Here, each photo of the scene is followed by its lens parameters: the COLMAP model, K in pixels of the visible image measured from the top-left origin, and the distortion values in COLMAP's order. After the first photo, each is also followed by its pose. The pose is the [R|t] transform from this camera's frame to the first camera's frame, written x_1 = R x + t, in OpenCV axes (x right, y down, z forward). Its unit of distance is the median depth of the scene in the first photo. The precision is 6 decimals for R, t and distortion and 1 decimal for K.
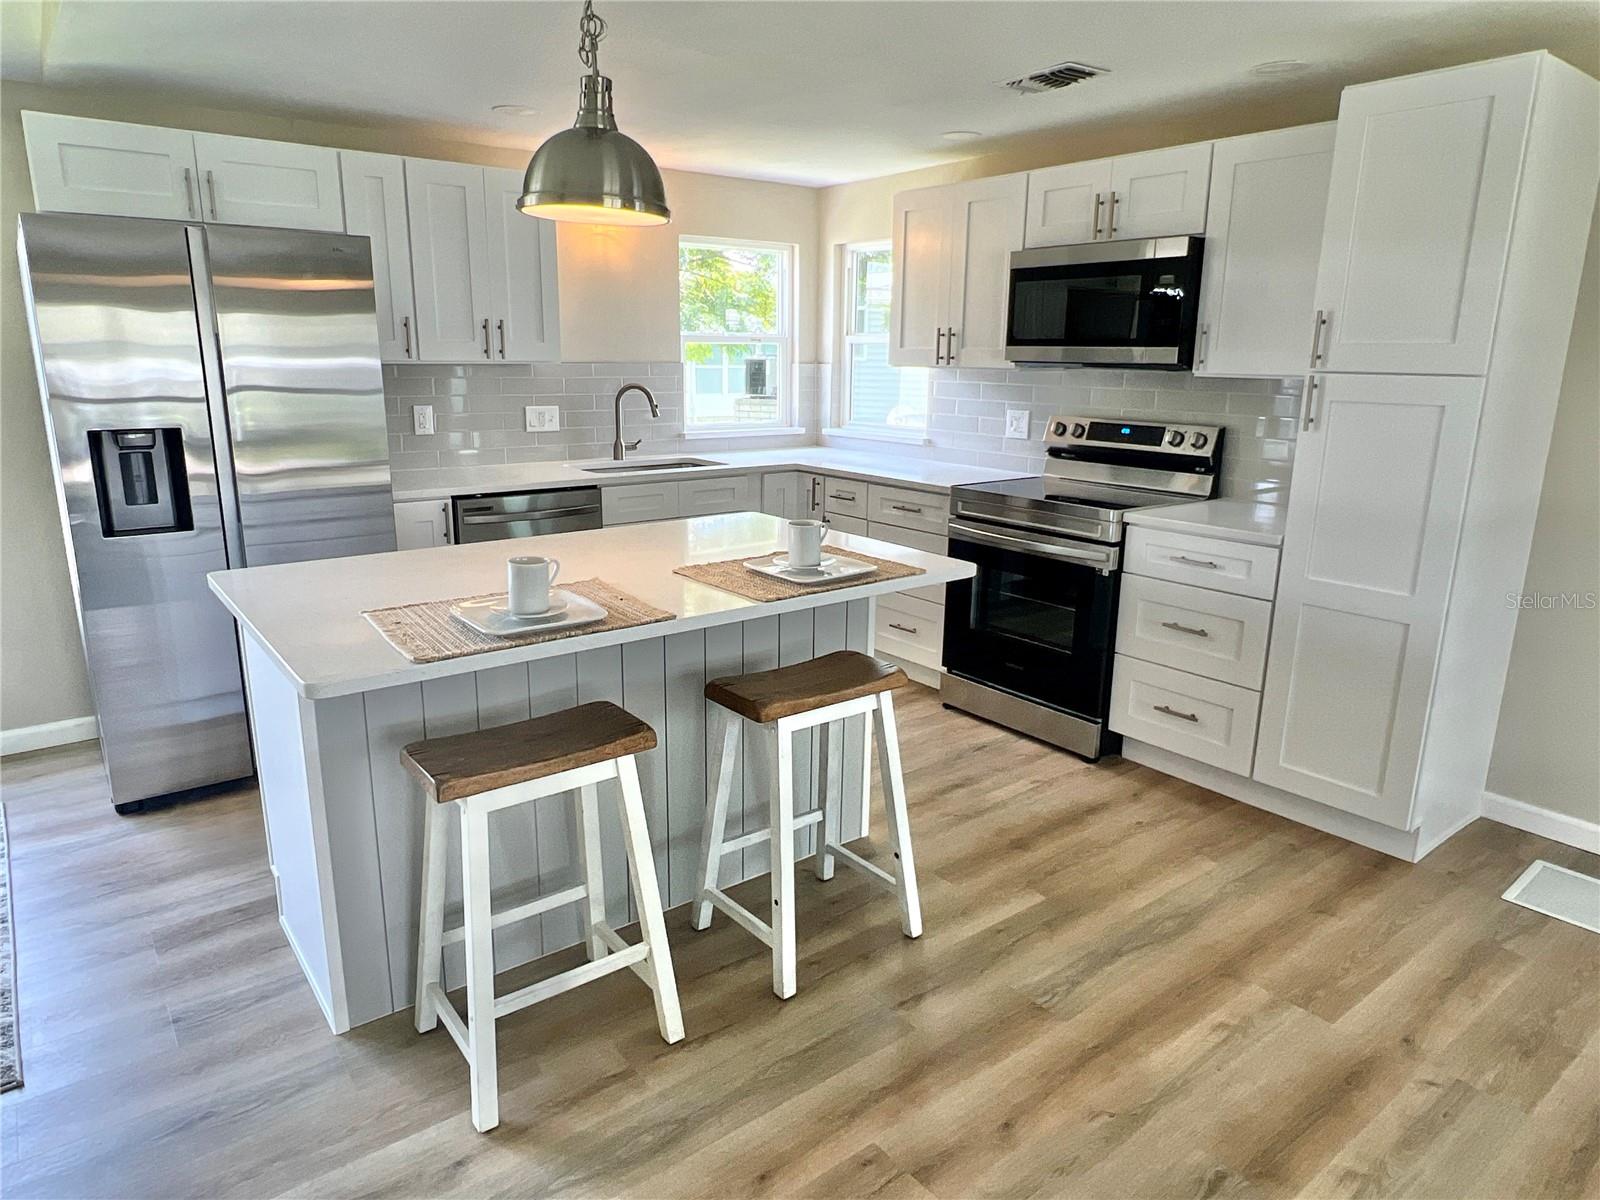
lens RADIAL K [[1010.8, 0, 791.2], [0, 1010.8, 594.7], [0, 0, 1]] dist [0.001904, -0.001405]
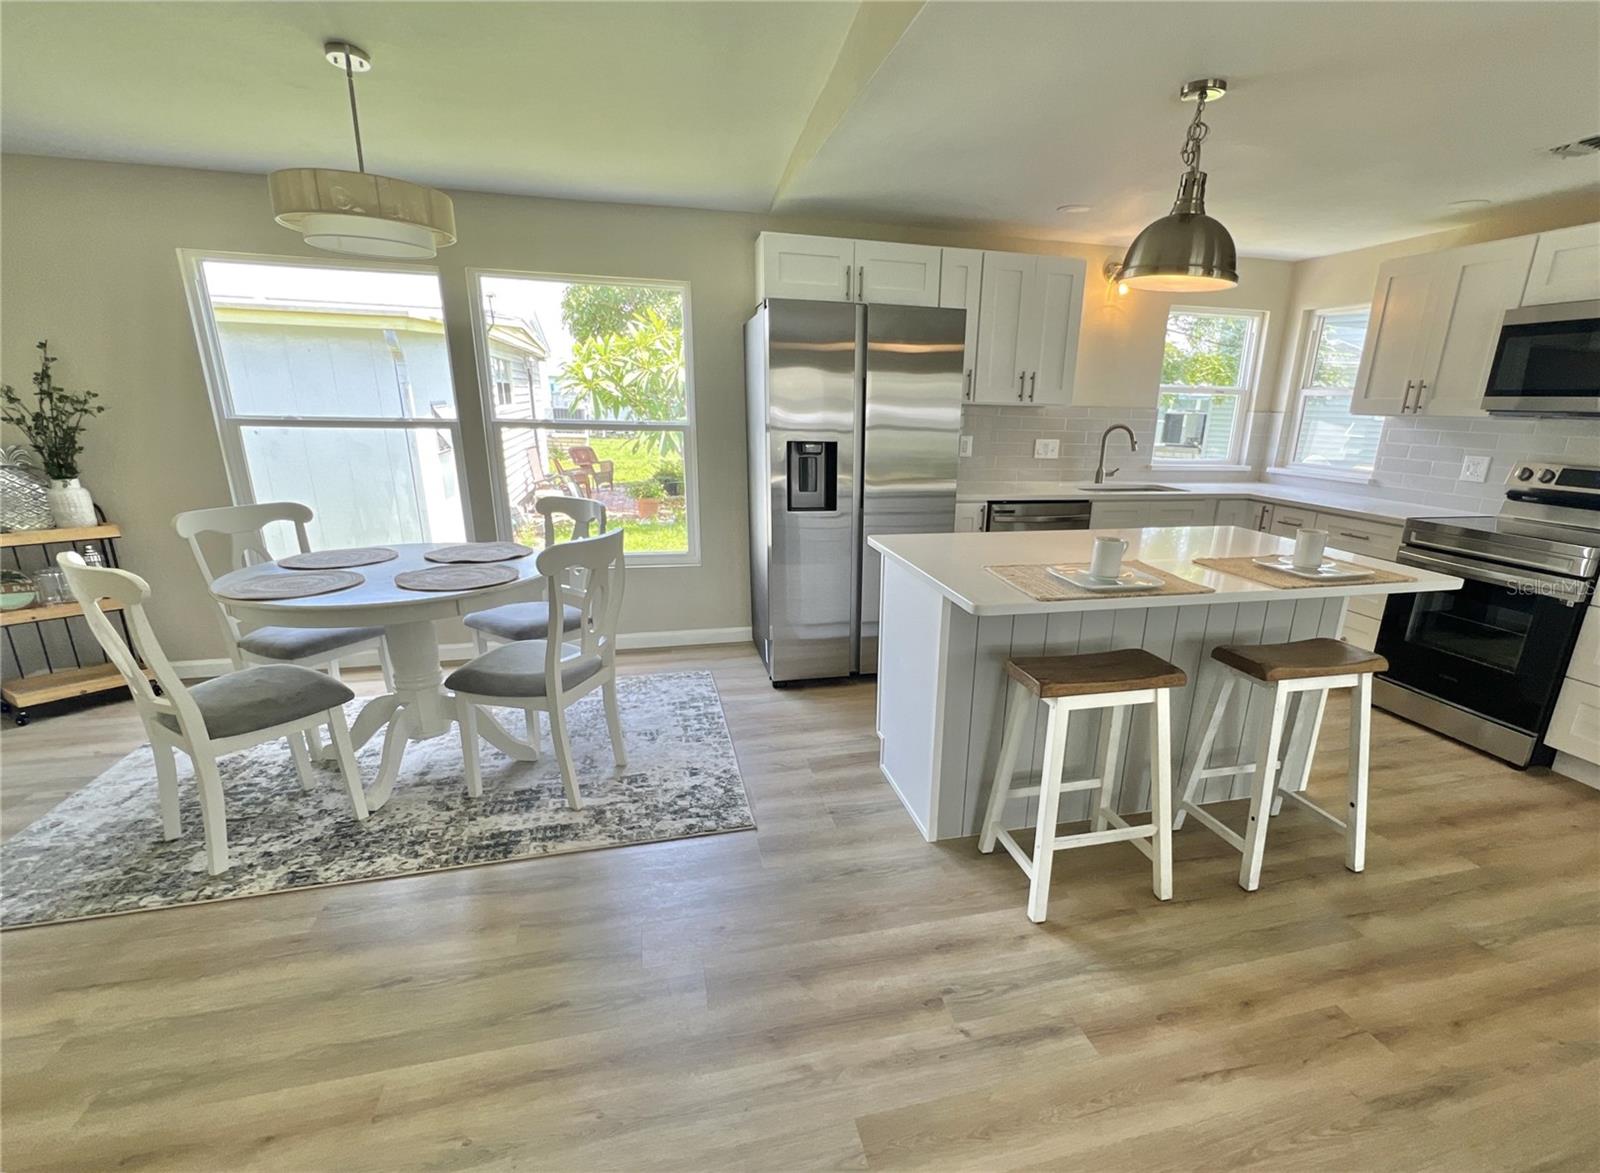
lens RADIAL K [[765.0, 0, 864.1], [0, 765.0, 652.6], [0, 0, 1]] dist [-0.003051, 0.000921]
pose [[0.927609, 0.129062, -0.350550, -0.107604], [-0.103170, 0.990433, 0.091644, 0.034402], [0.359024, -0.048843, 0.932050, -0.063204]]
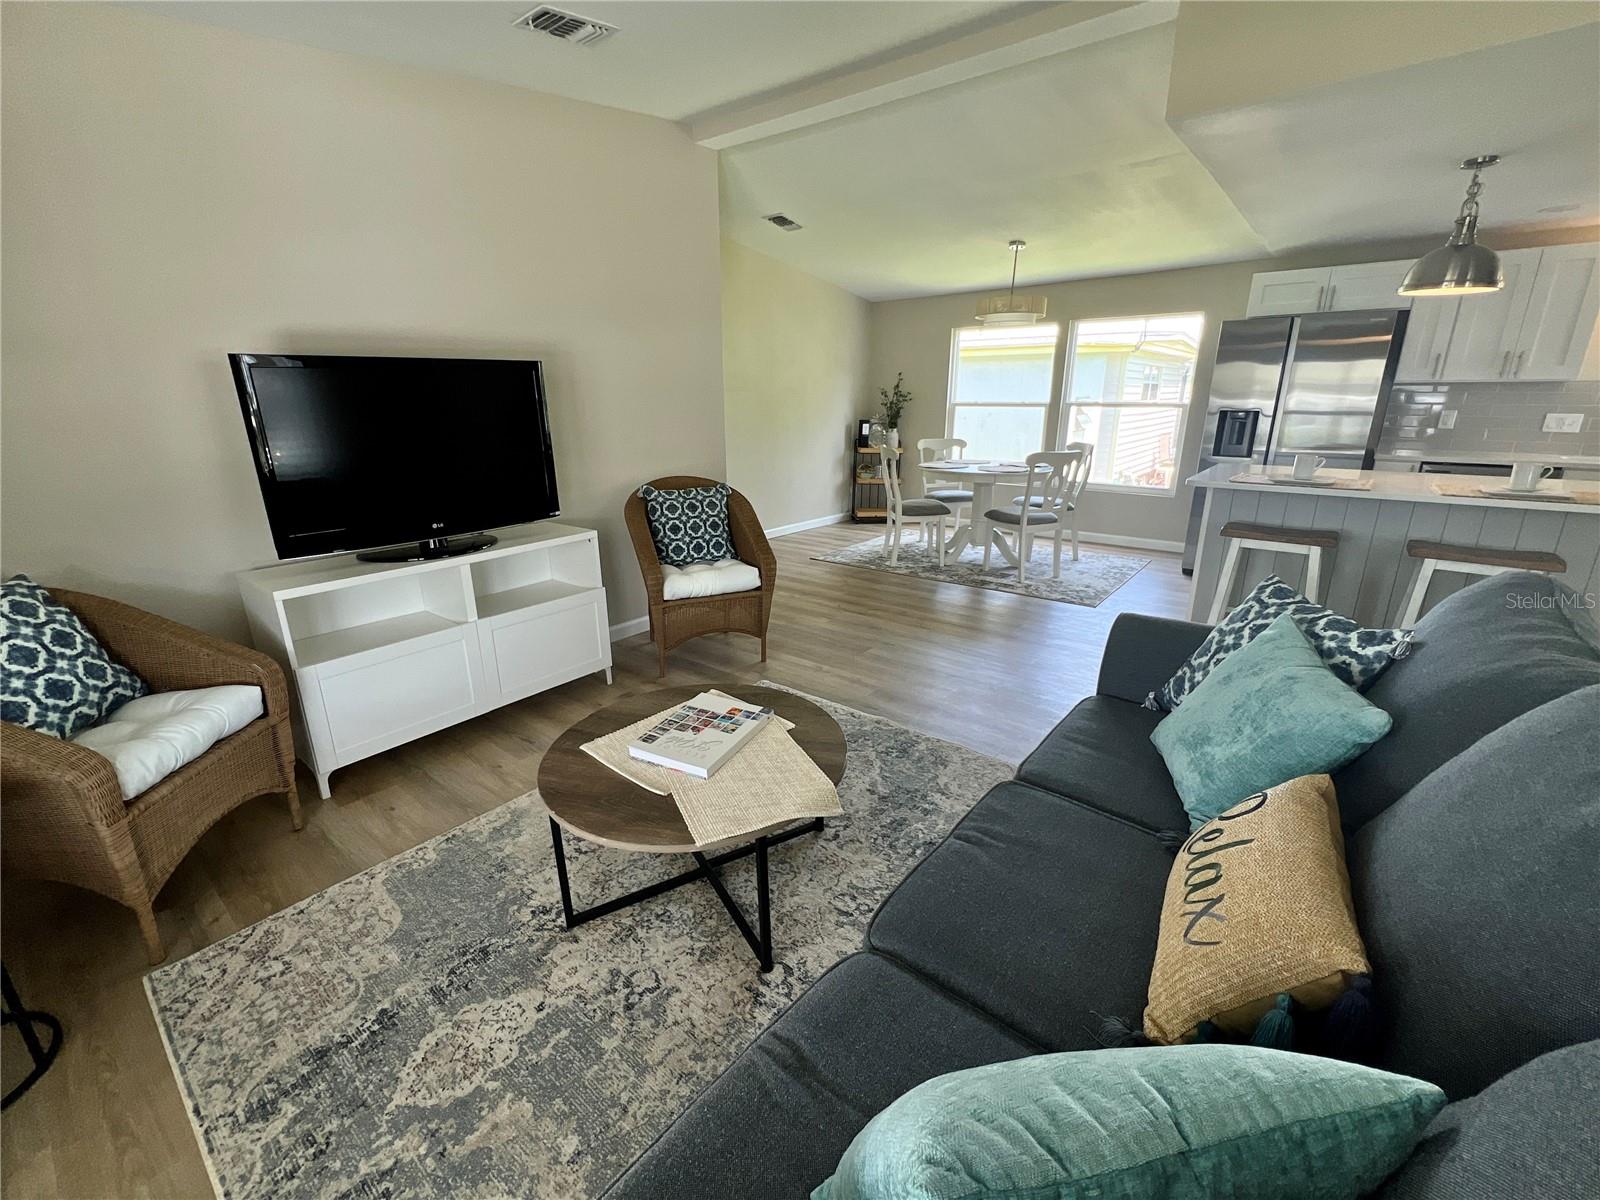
lens RADIAL K [[670.7, 0, 794.5], [0, 670.7, 594.4], [0, 0, 1]] dist [-0.002863, -0.000376]
pose [[0.228108, 0.267030, -0.936302, 0.584043], [-0.222811, 0.950453, 0.216783, 0.115857], [0.947798, 0.159168, 0.276303, -0.289890]]
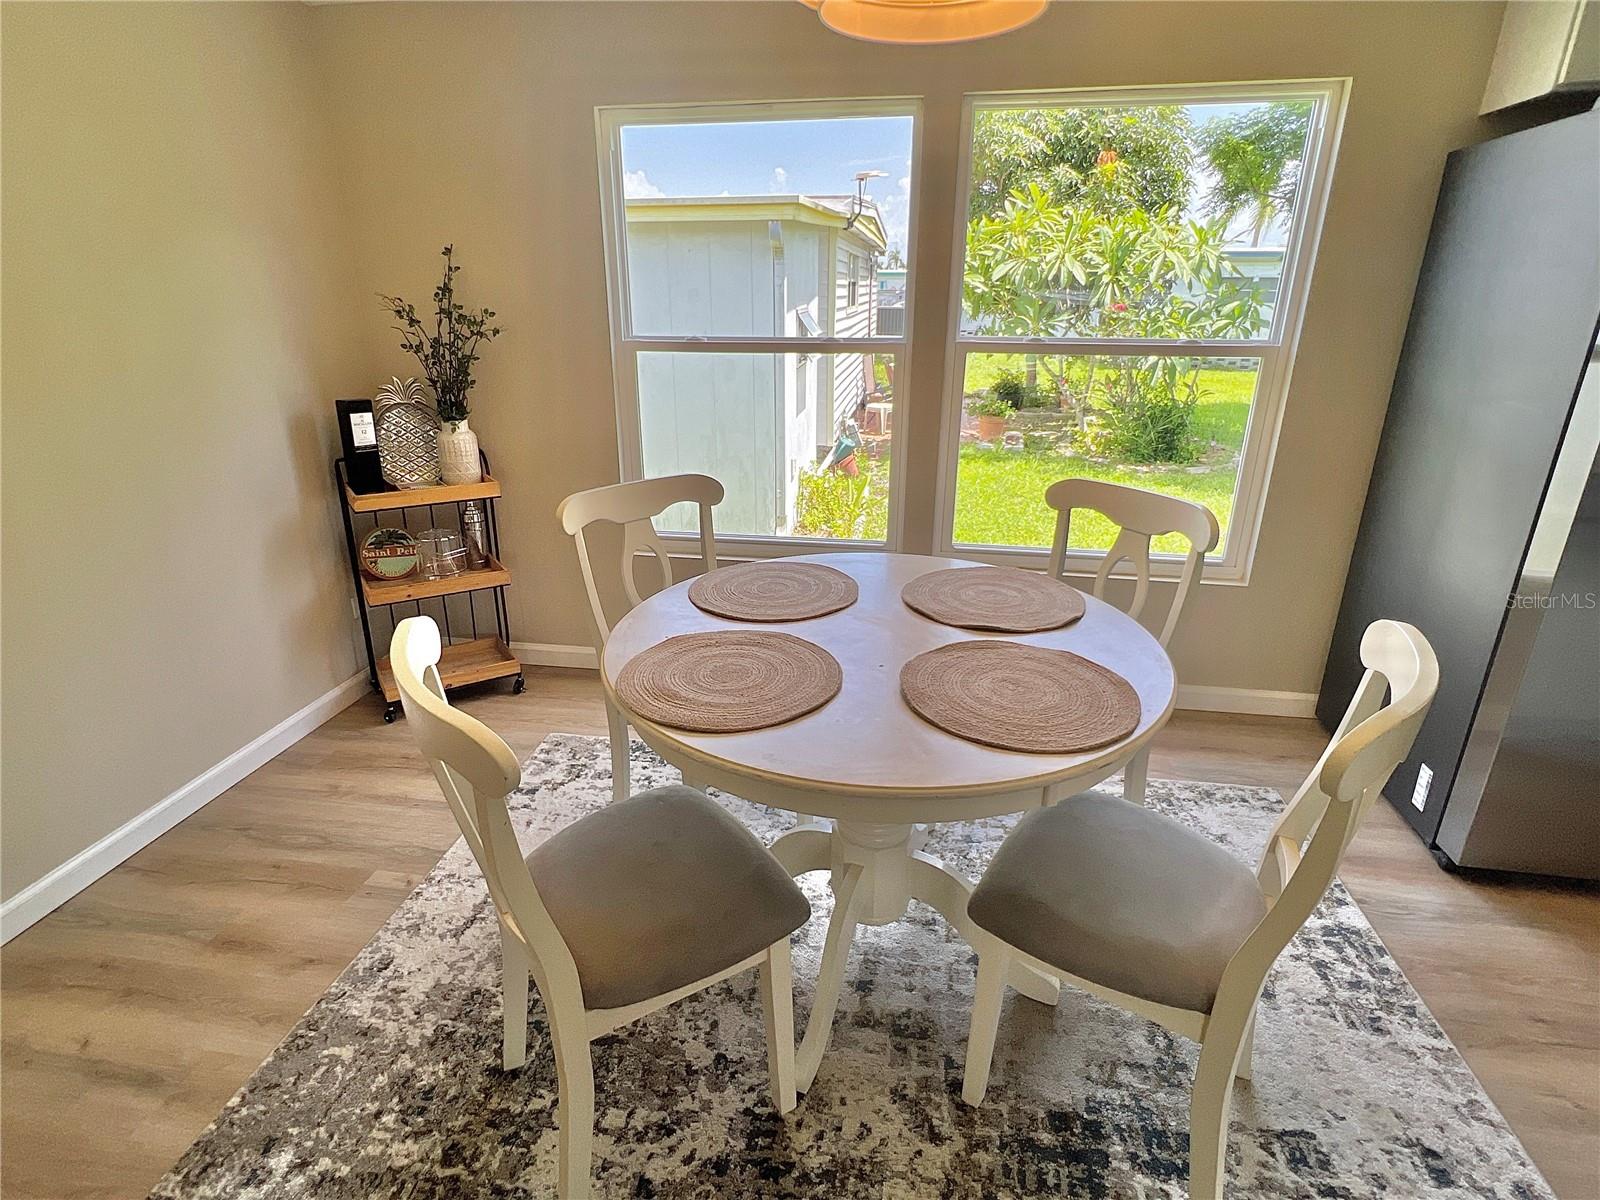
lens RADIAL K [[810.8, 0, 795.9], [0, 810.8, 596.4], [0, 0, 1]] dist [-0.003037, -0.000895]
pose [[0.680553, 0.250465, -0.688560, -0.572509], [-0.166186, 0.968033, 0.187870, -0.029800], [0.713603, -0.013427, 0.700421, 0.156075]]
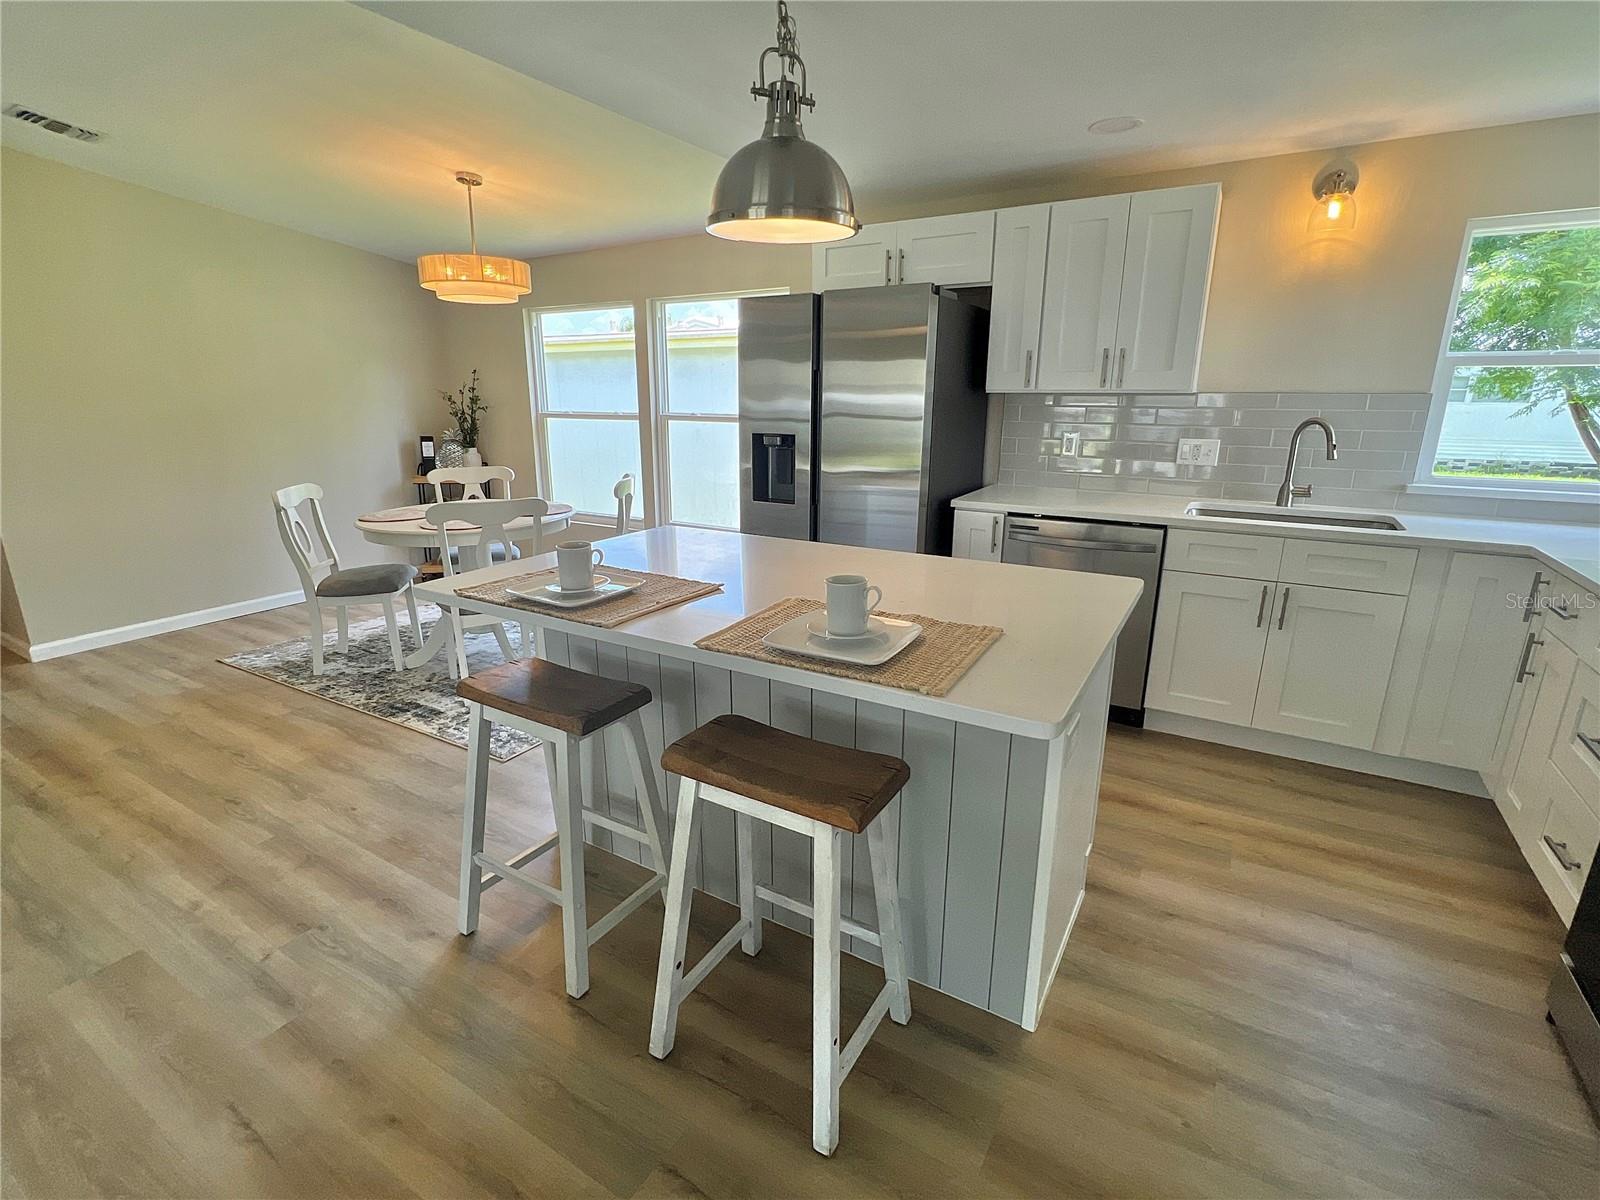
lens RADIAL K [[744.2, 0, 792.2], [0, 744.2, 595.6], [0, 0, 1]] dist [-0.002554, 0.000155]
pose [[0.362367, 0.238545, -0.900992, 0.376311], [-0.216535, 0.961789, 0.167554, -0.104704], [0.906534, 0.134380, 0.400174, 0.520083]]
